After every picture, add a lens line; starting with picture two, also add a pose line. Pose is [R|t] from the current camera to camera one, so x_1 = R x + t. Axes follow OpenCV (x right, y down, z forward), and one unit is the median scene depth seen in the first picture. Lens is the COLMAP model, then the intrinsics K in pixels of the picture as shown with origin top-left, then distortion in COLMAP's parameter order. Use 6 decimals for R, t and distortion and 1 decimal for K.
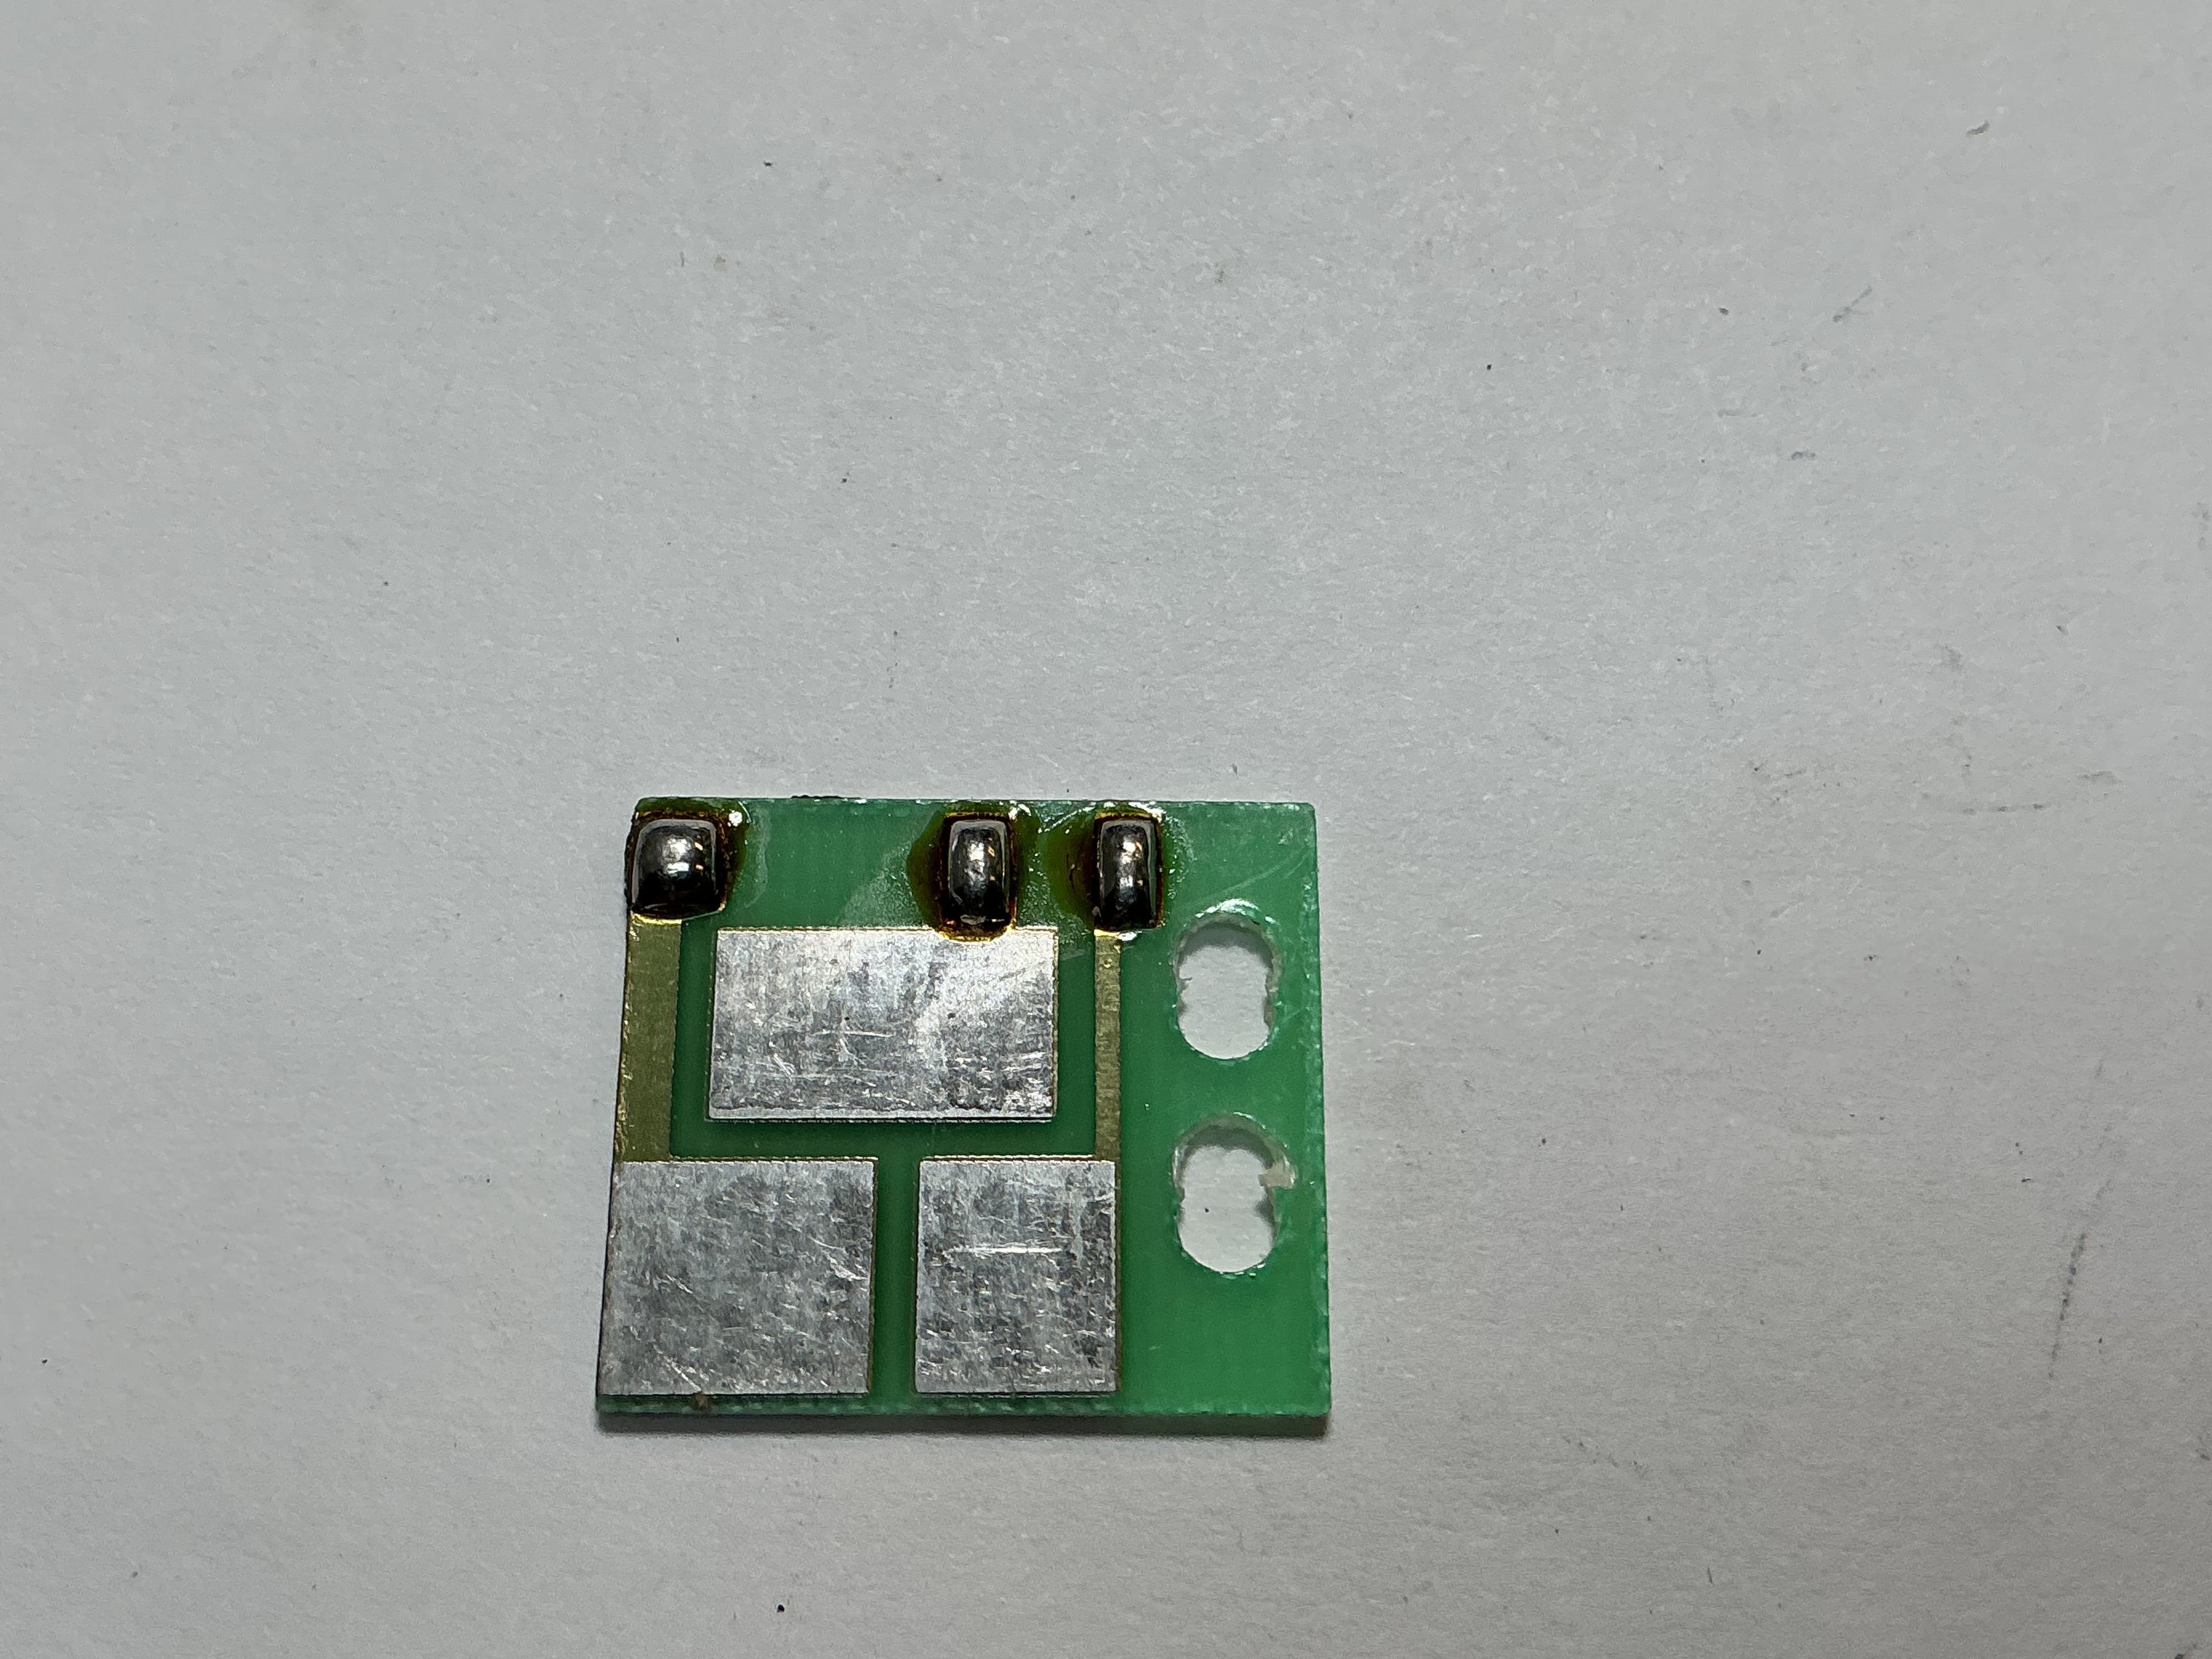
lens RADIAL K [[2649.4, 0, 1106.0], [0, 2649.4, 829.5], [0, 0, 1]] dist [0.150615, -0.352177]
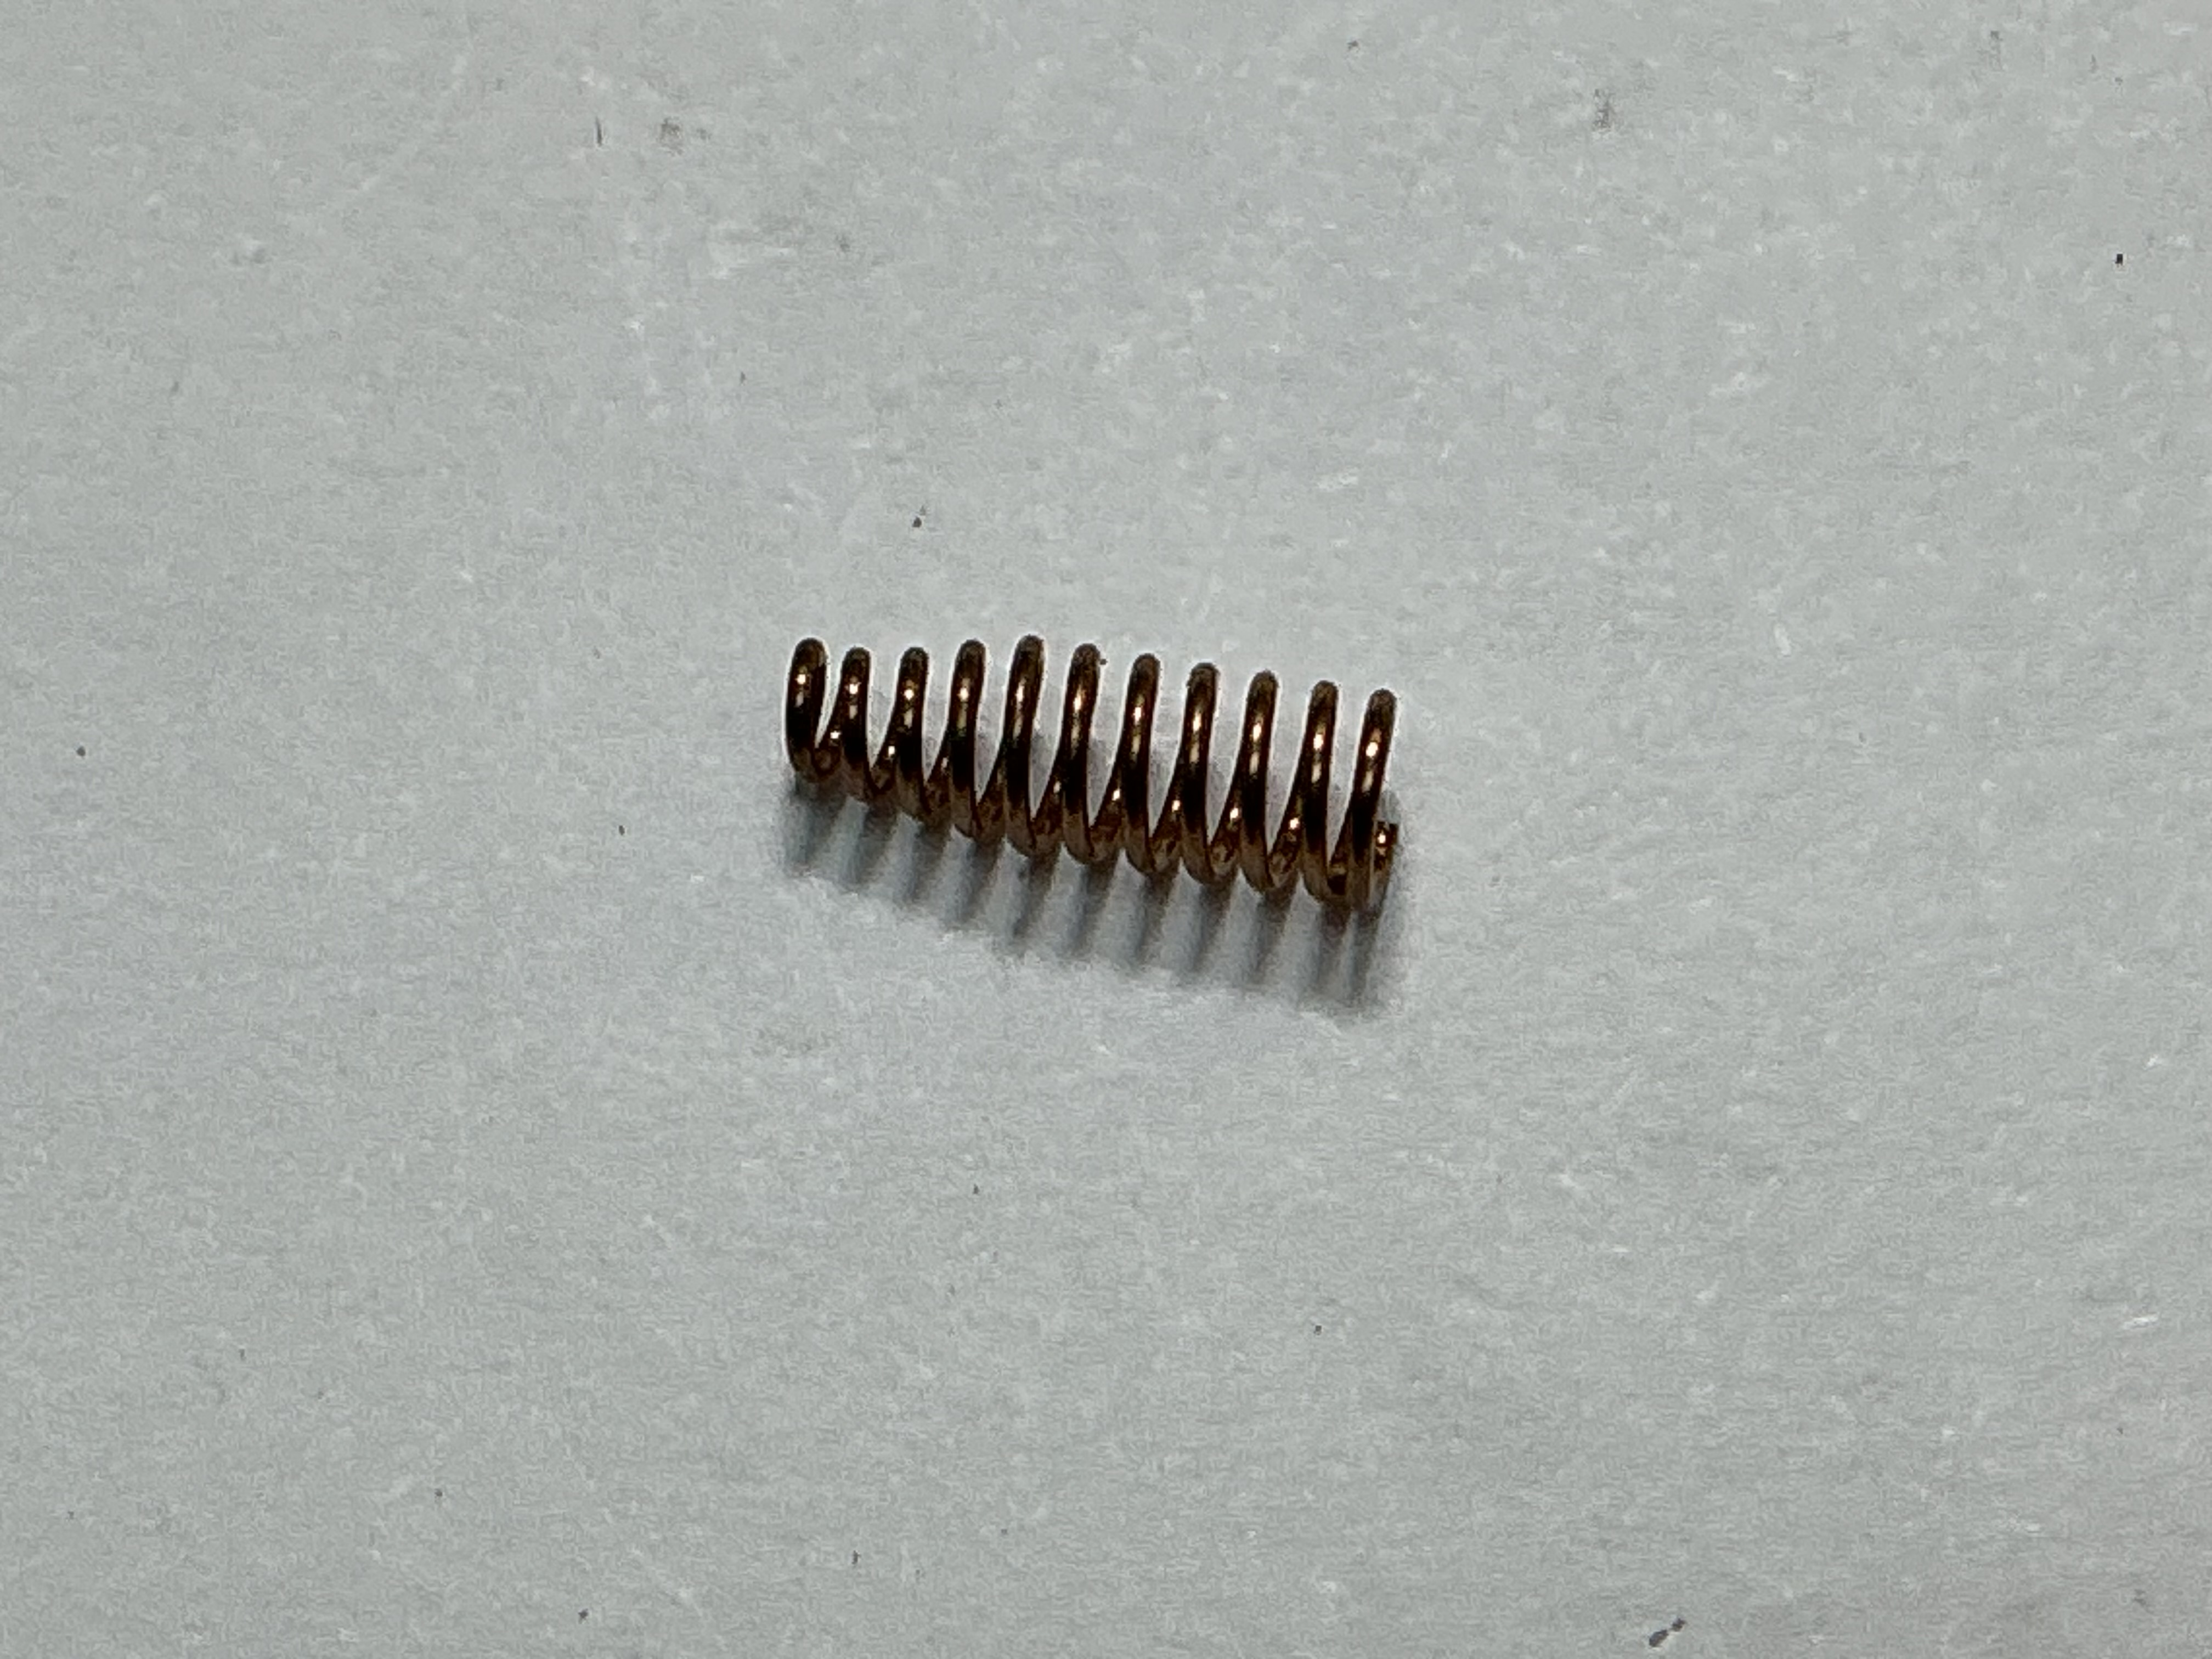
lens RADIAL K [[6451.8, 0, 1105.9], [0, 6451.8, 829.4], [0, 0, 1]] dist [0.113500, -0.305121]
pose [[0.998473, -0.040641, -0.037406, -0.014429], [0.037447, 0.995893, -0.082433, 0.038092], [0.040602, 0.080907, 0.995894, -0.283989]]
